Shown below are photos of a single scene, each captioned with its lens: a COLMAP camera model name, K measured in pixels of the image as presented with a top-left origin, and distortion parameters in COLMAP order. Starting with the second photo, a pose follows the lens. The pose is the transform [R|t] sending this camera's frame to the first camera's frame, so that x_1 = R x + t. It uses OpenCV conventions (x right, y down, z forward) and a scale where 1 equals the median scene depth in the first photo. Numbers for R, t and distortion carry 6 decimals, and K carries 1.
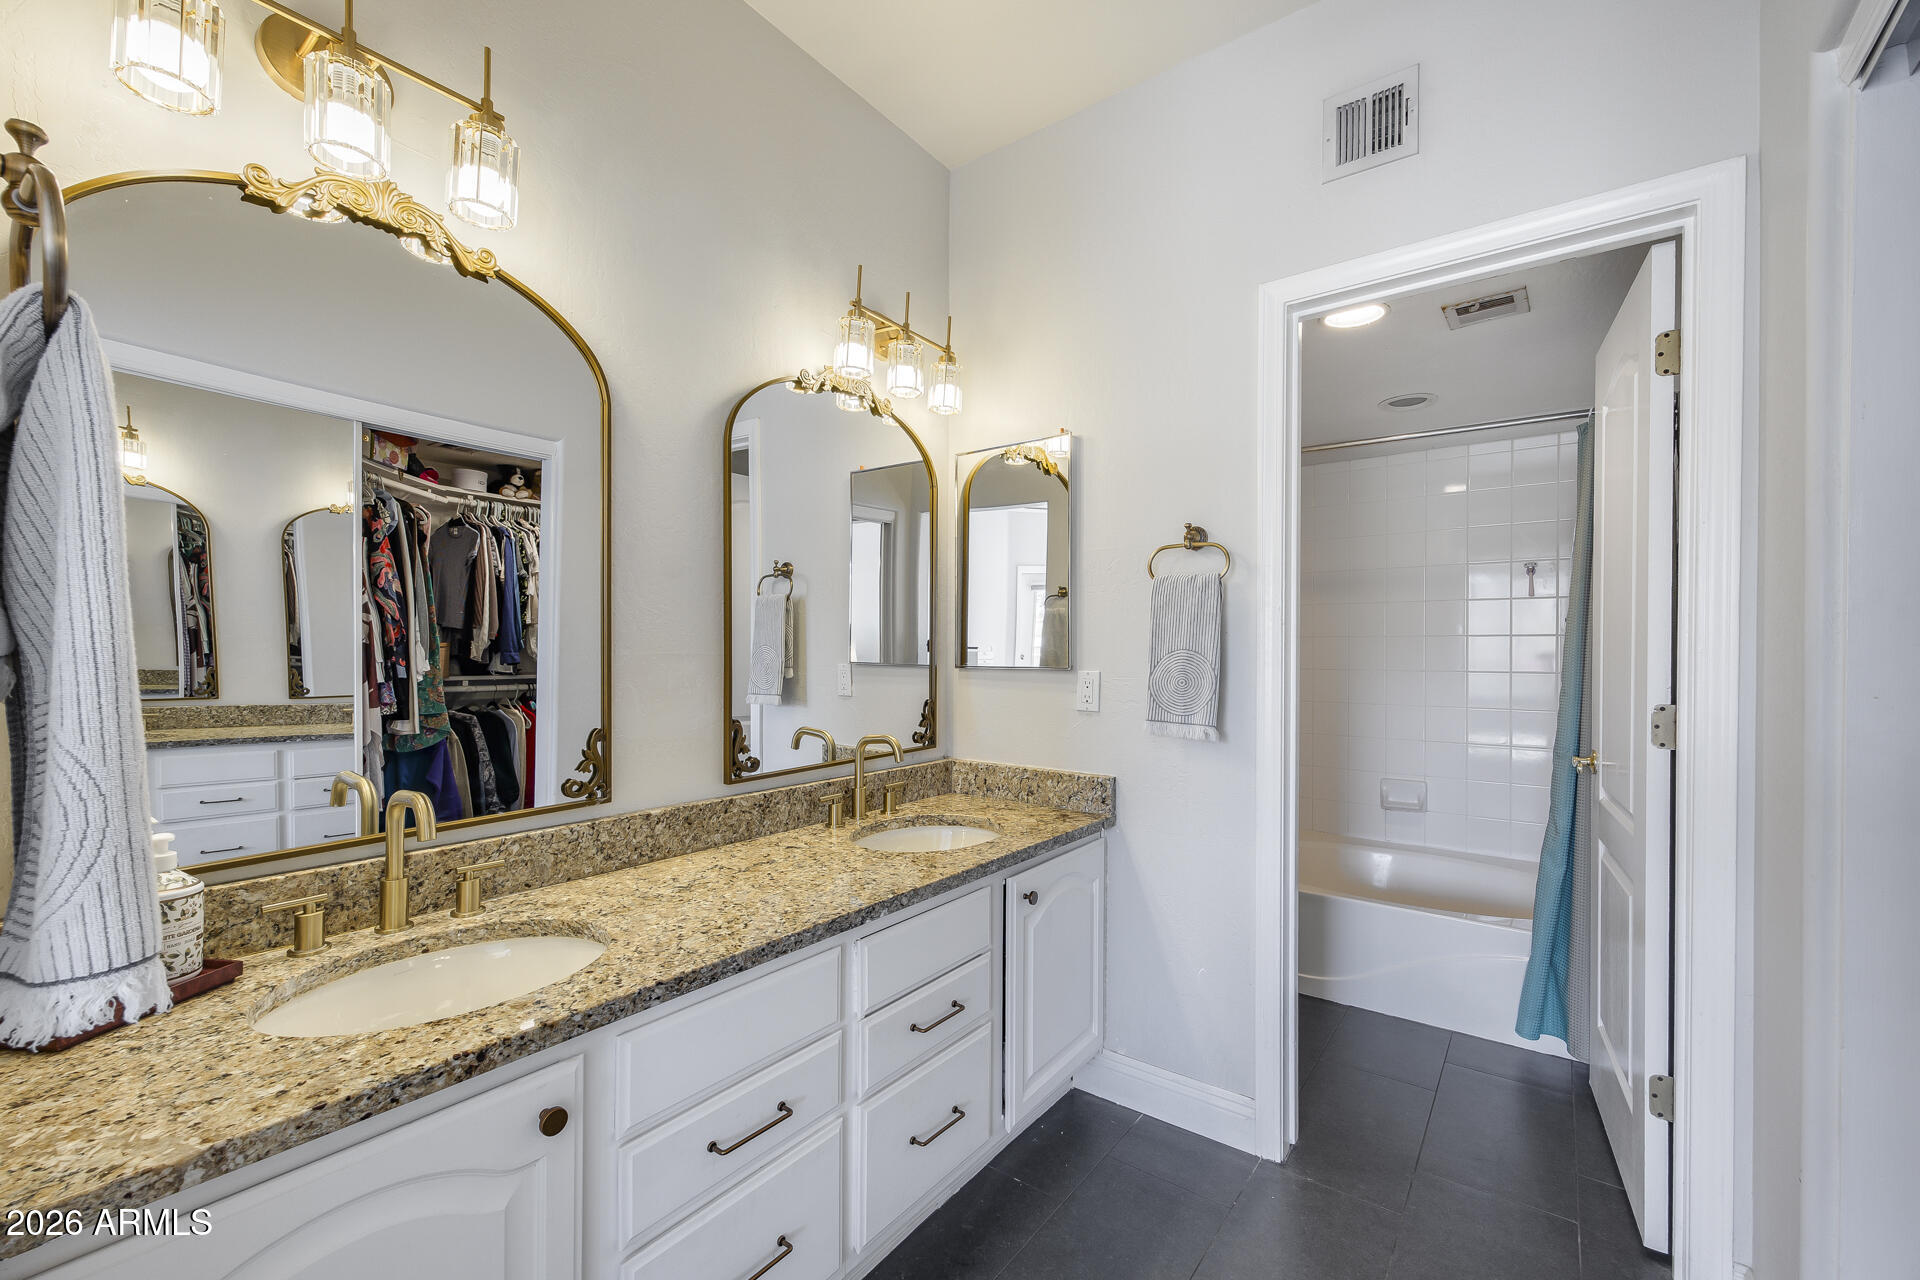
lens RADIAL K [[789.7, 0, 966.4], [0, 789.7, 648.6], [0, 0, 1]] dist [0.011434, -0.000345]
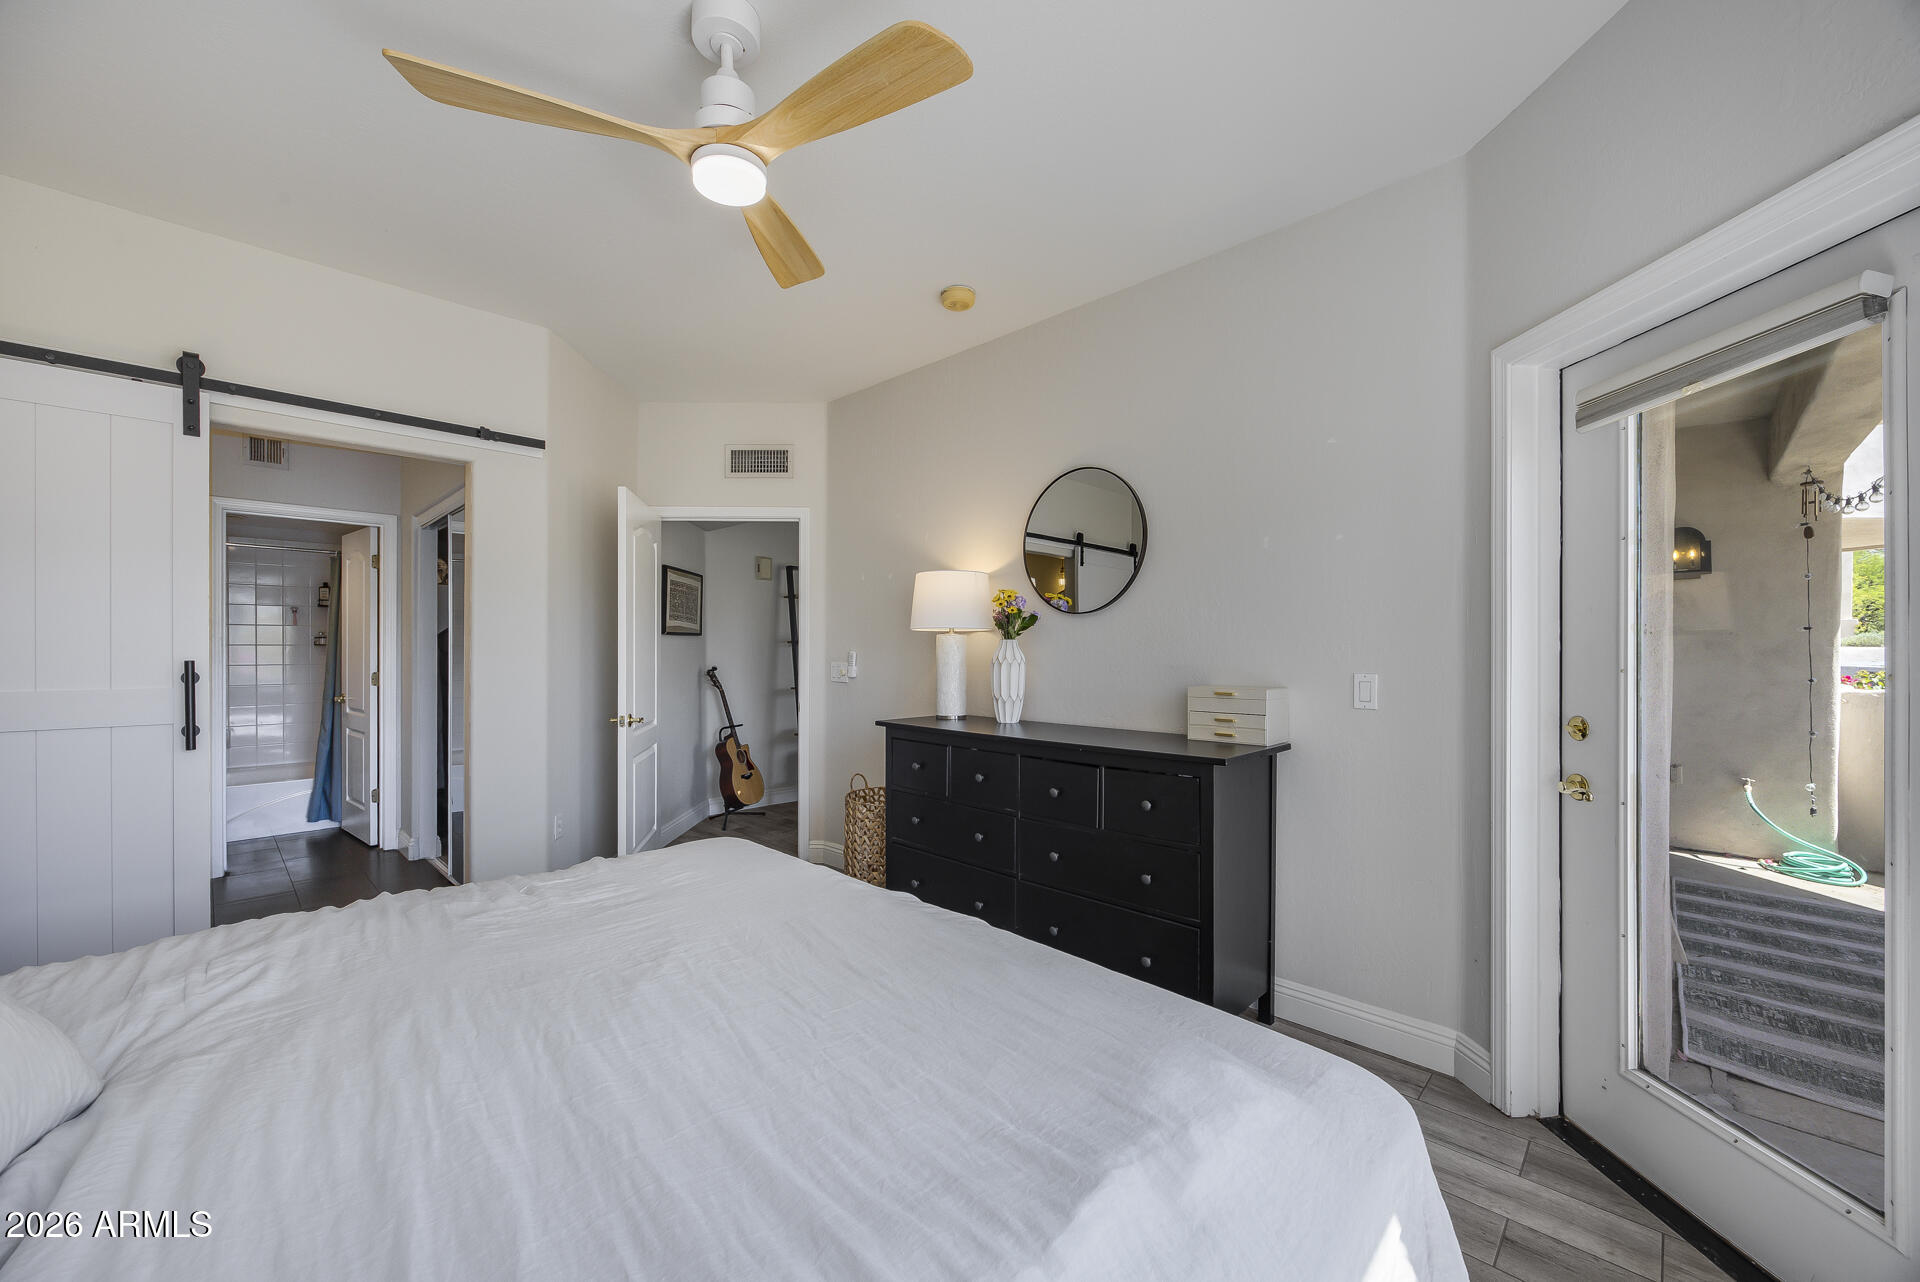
lens RADIAL K [[732.2, 0, 958.2], [0, 732.2, 648.7], [0, 0, 1]] dist [-0.005979, -0.000228]
pose [[0.125278, -0.006245, 0.992102, -1.424642], [0.007088, 0.999960, 0.005400, -0.016360], [-0.992096, 0.006355, 0.125318, -1.384782]]
